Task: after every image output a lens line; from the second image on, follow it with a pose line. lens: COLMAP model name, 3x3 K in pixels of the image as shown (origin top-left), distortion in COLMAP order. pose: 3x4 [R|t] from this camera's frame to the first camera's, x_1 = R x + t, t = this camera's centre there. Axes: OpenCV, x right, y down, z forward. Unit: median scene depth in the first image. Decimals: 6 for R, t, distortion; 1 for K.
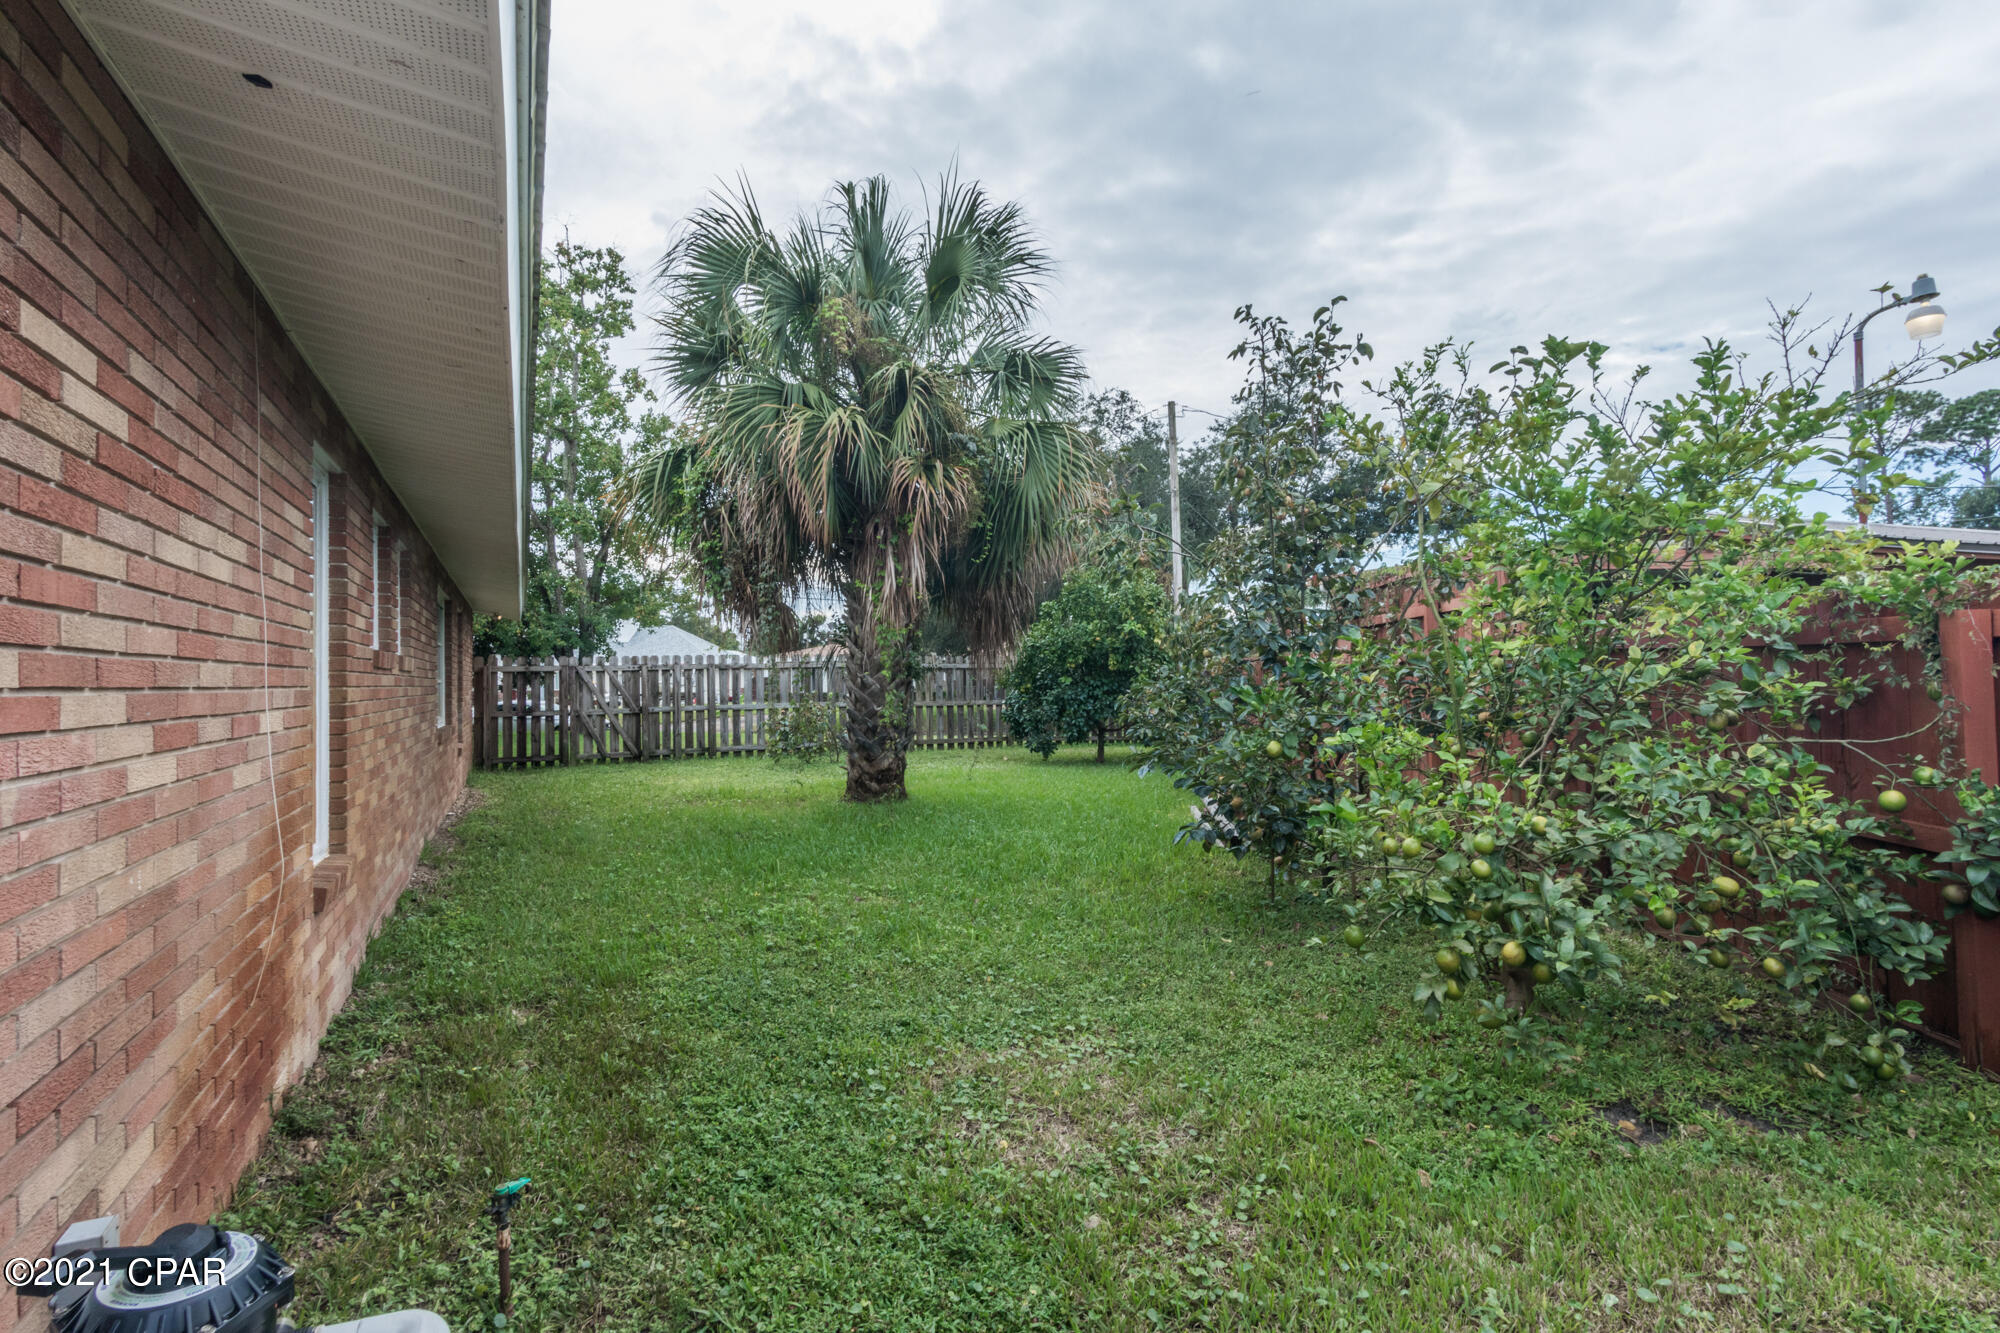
lens RADIAL K [[968.2, 0, 991.4], [0, 968.2, 672.3], [0, 0, 1]] dist [0.003128, 0.000386]
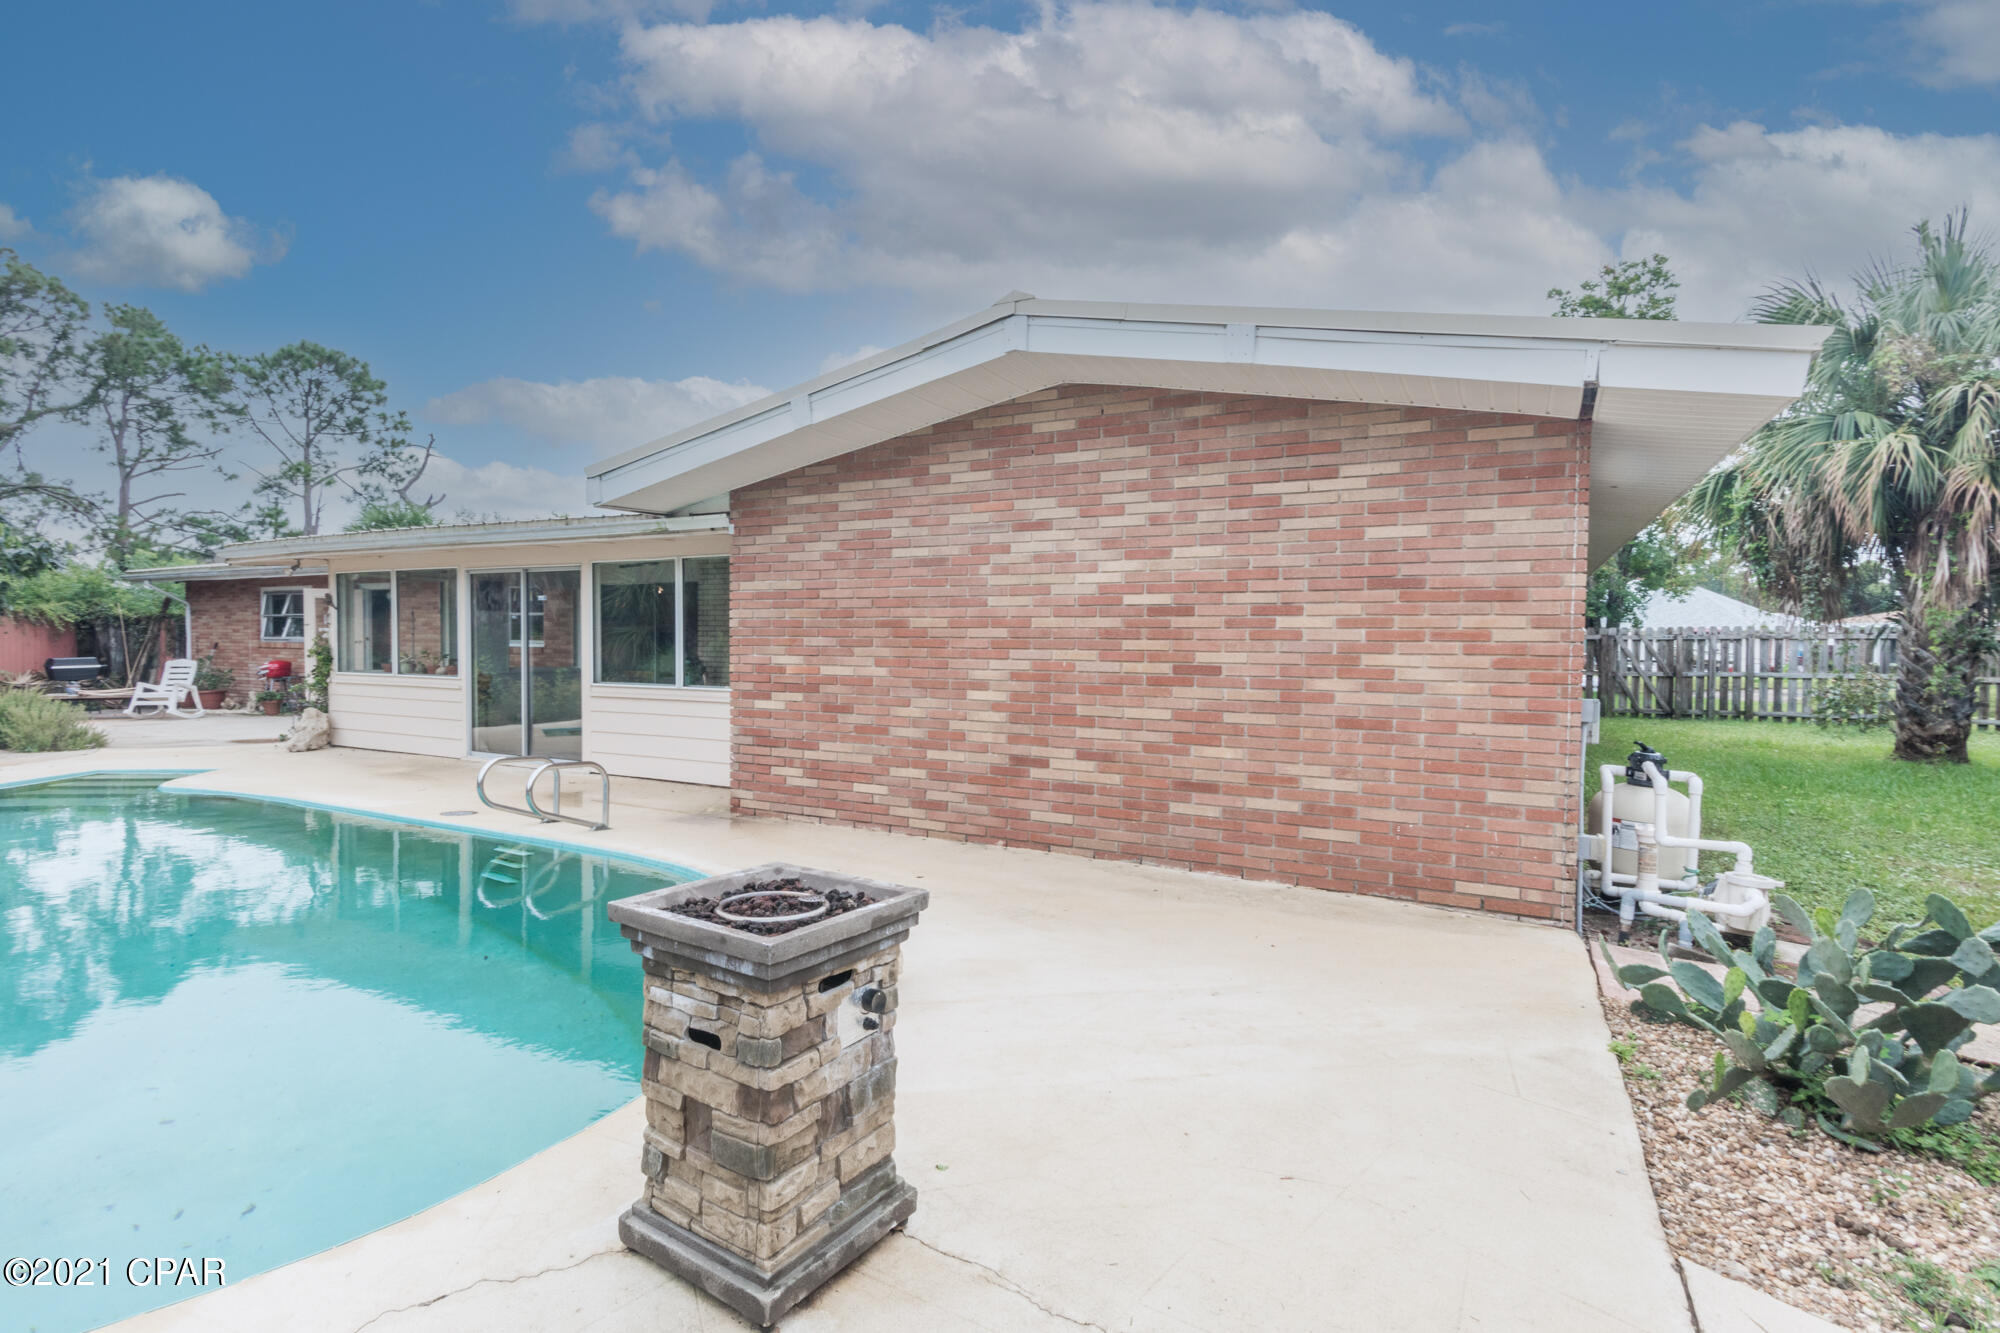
lens RADIAL K [[968.2, 0, 991.4], [0, 968.2, 672.3], [0, 0, 1]] dist [0.003128, 0.000386]
pose [[0.587619, 0.041912, -0.808052, 0.140538], [-0.010050, 0.998959, 0.044505, -0.009321], [0.809076, -0.018031, 0.587428, -0.508565]]
